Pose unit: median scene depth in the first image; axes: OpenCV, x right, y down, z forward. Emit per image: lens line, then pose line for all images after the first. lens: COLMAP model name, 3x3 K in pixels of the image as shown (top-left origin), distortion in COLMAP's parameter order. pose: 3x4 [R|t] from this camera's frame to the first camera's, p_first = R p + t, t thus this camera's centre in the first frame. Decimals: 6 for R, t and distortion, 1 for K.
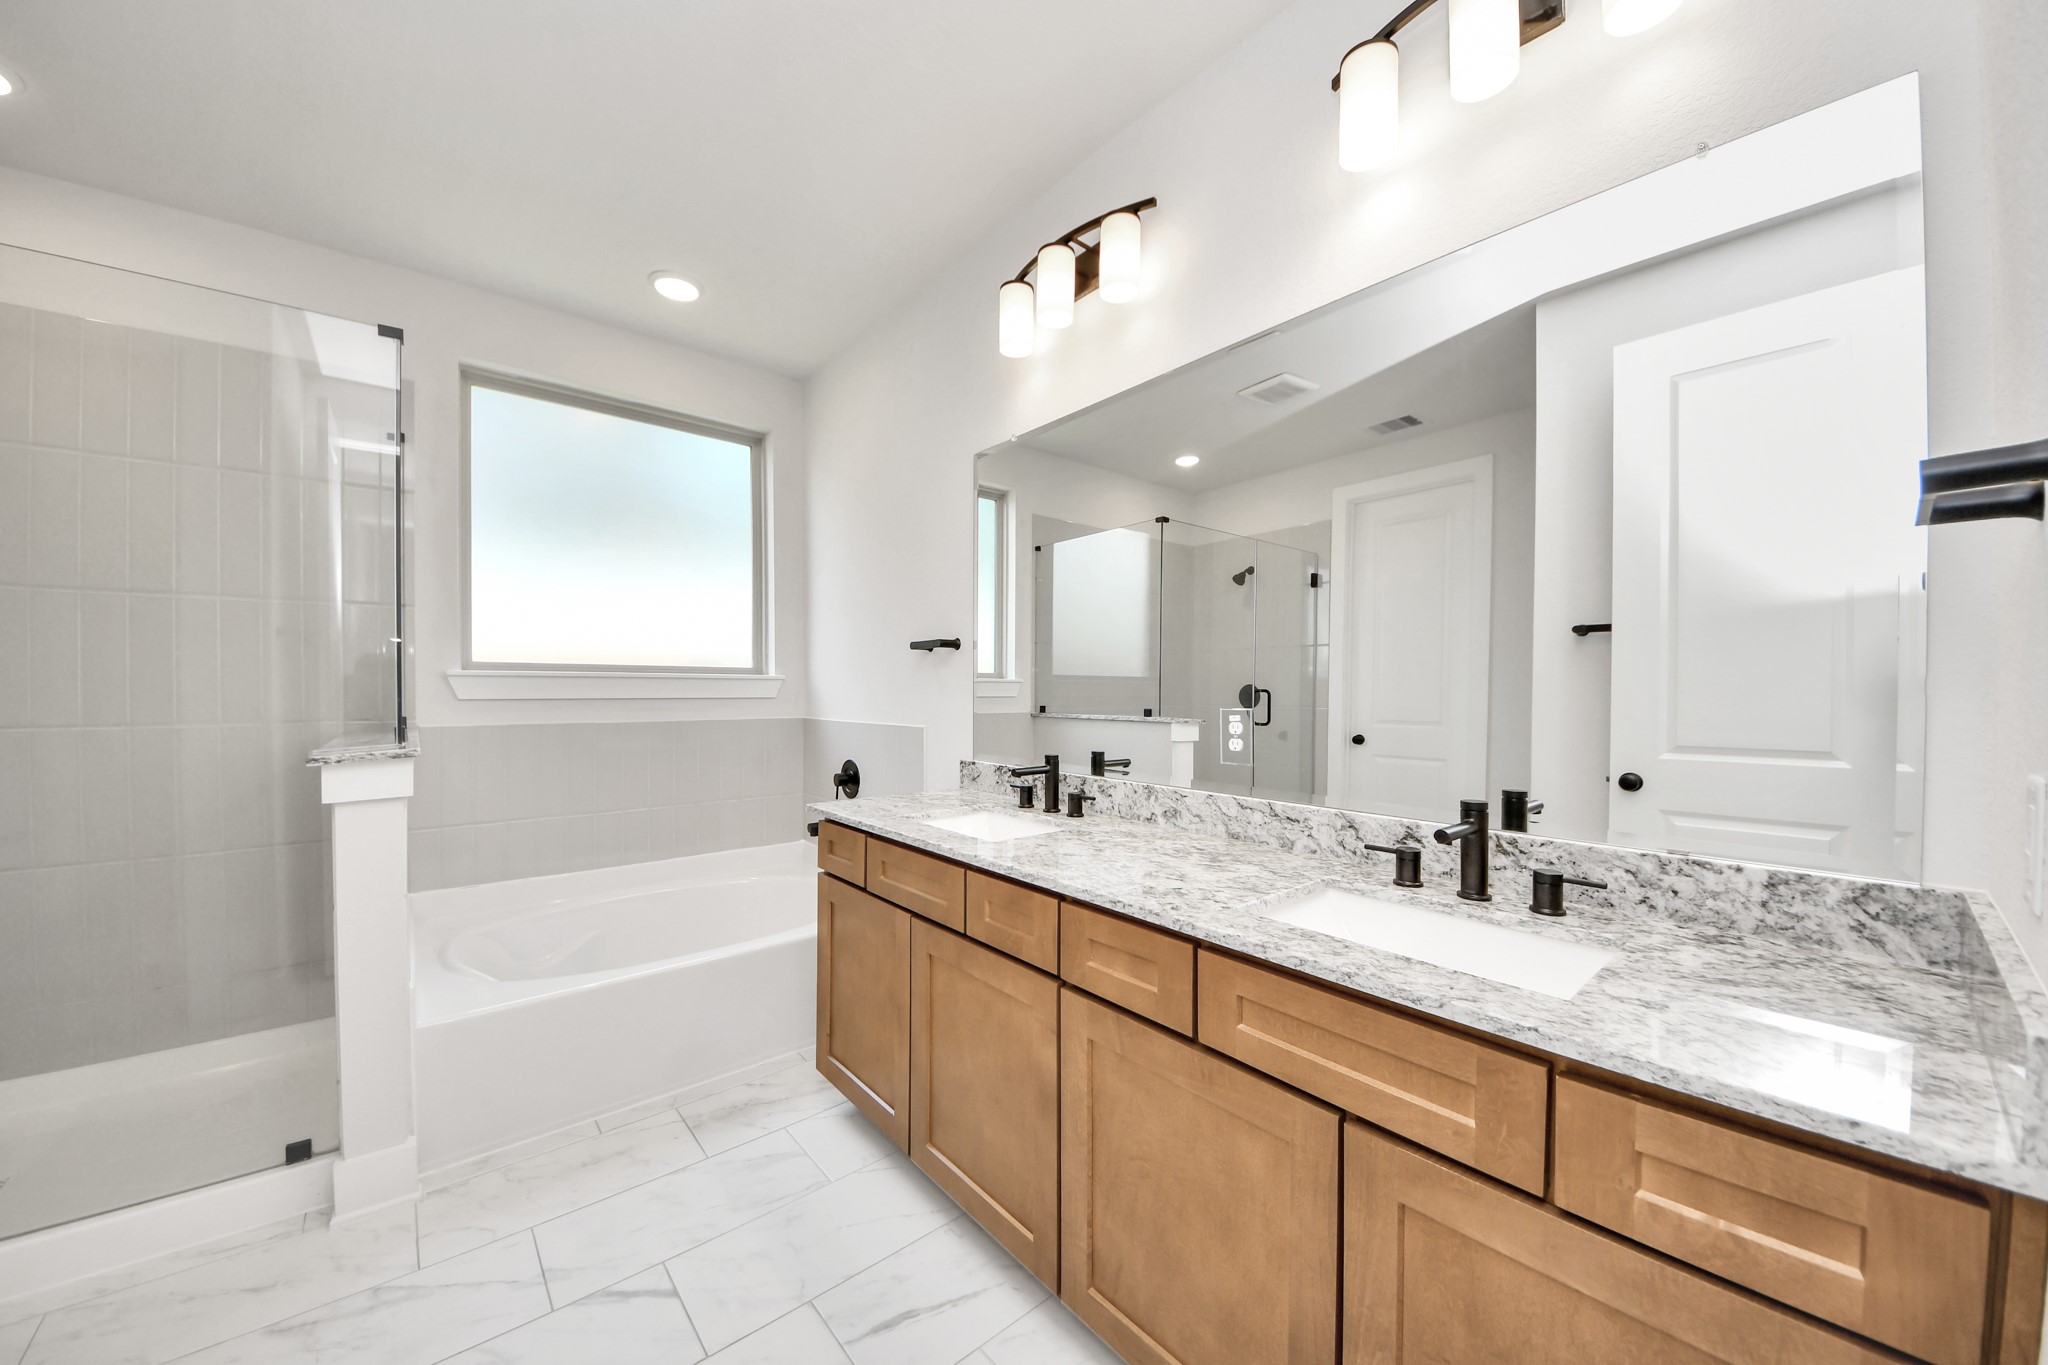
lens RADIAL K [[700.1, 0, 1036.7], [0, 700.1, 701.9], [0, 0, 1]] dist [0.001176, -0.011049]
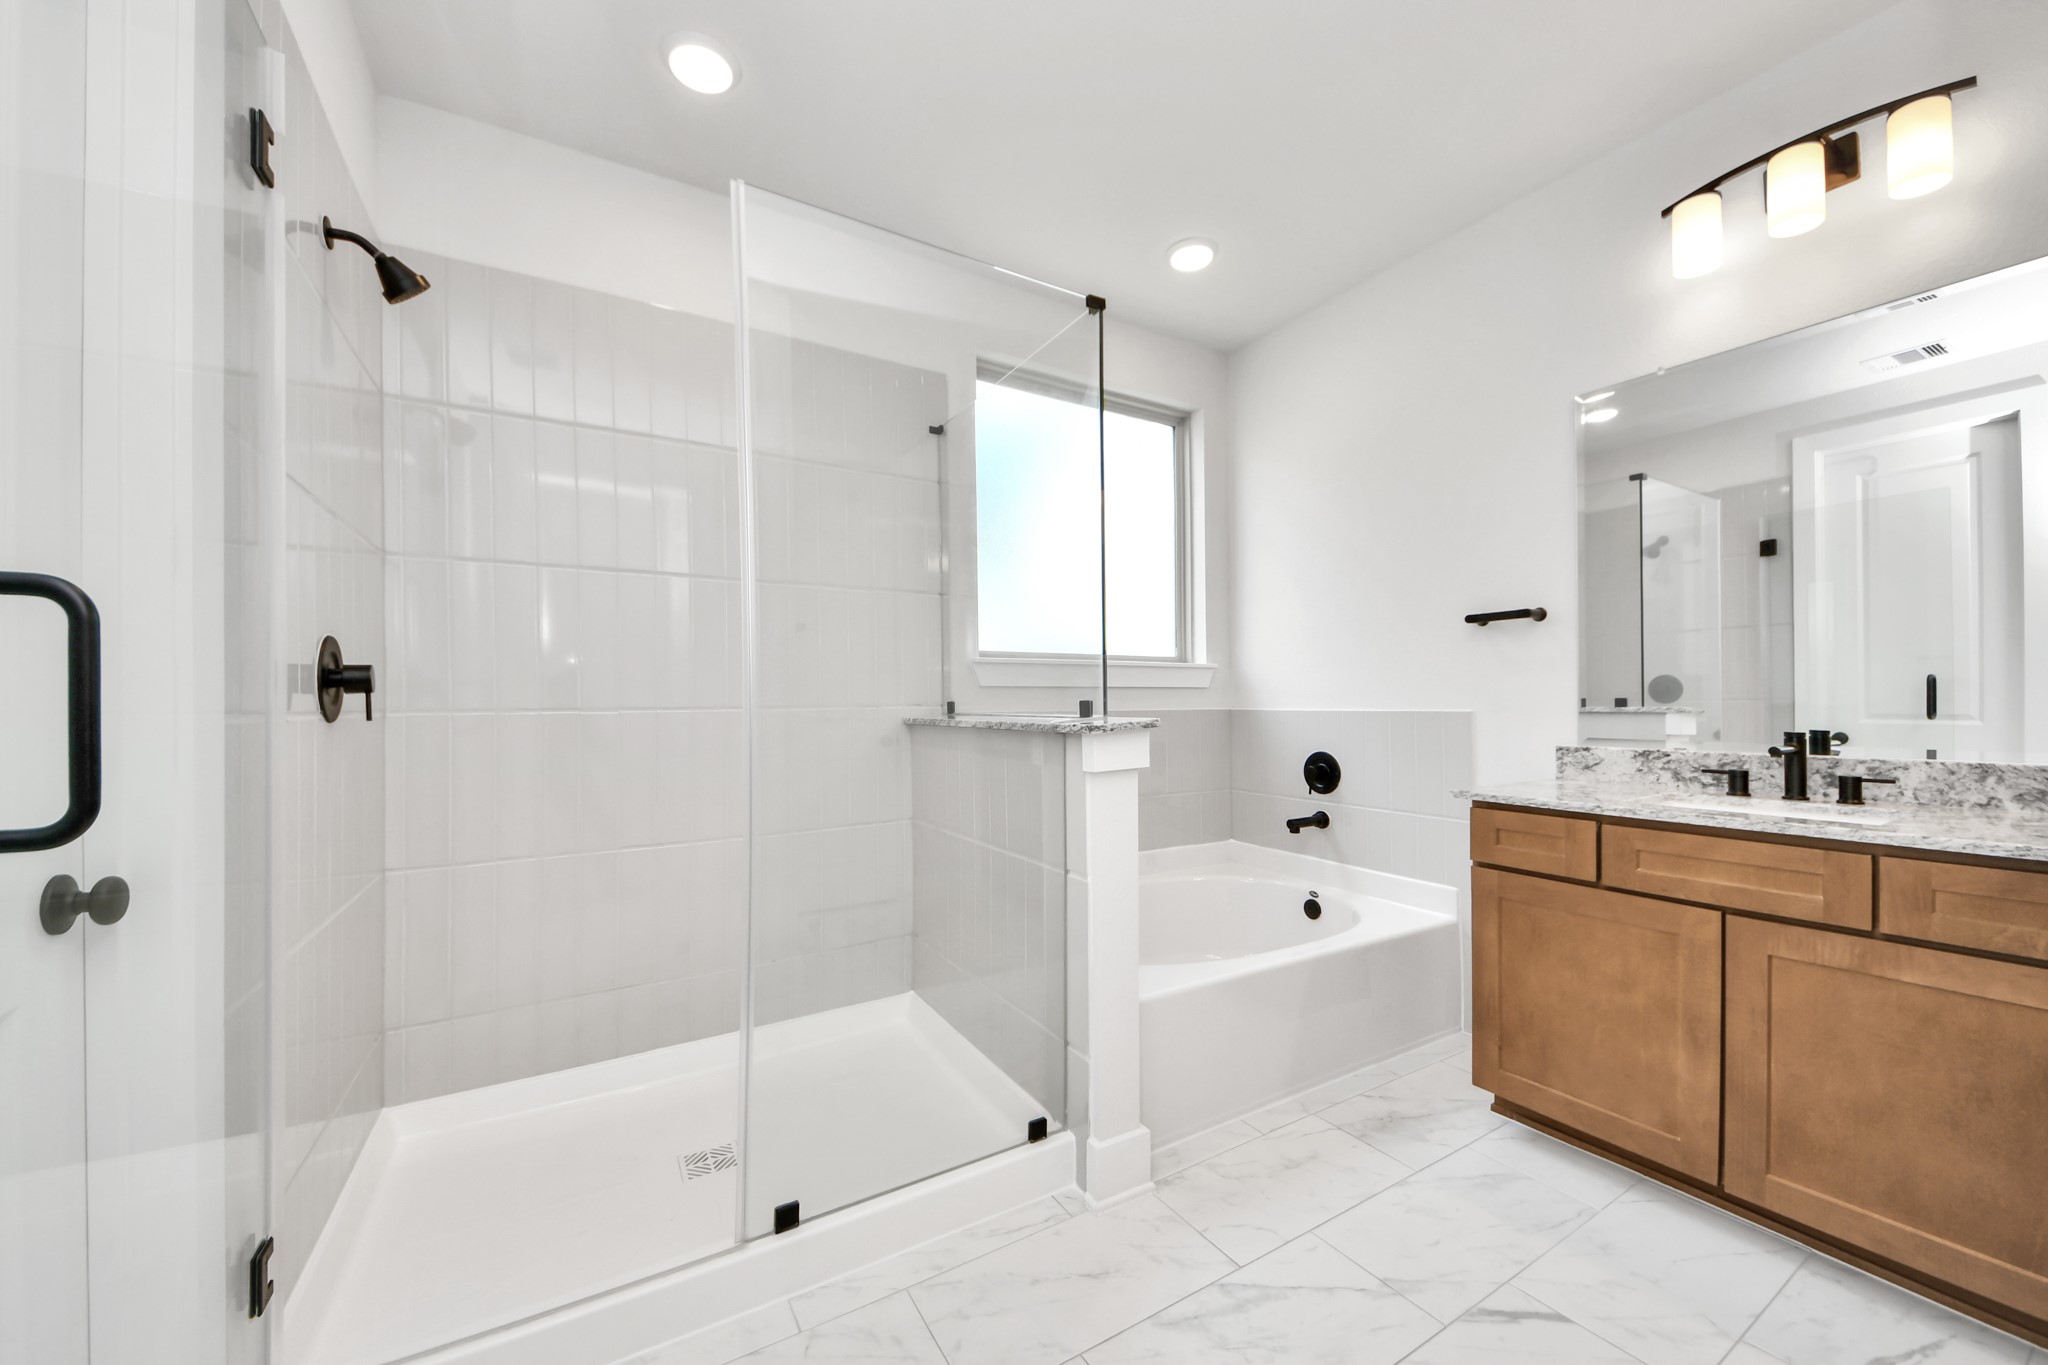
lens RADIAL K [[740.6, 0, 1040.0], [0, 740.6, 701.3], [0, 0, 1]] dist [-0.031131, -0.000448]
pose [[0.978634, -0.008552, -0.205432, -0.715988], [0.005248, 0.999848, -0.016625, 0.049937], [0.205543, 0.015191, 0.978530, -0.034157]]
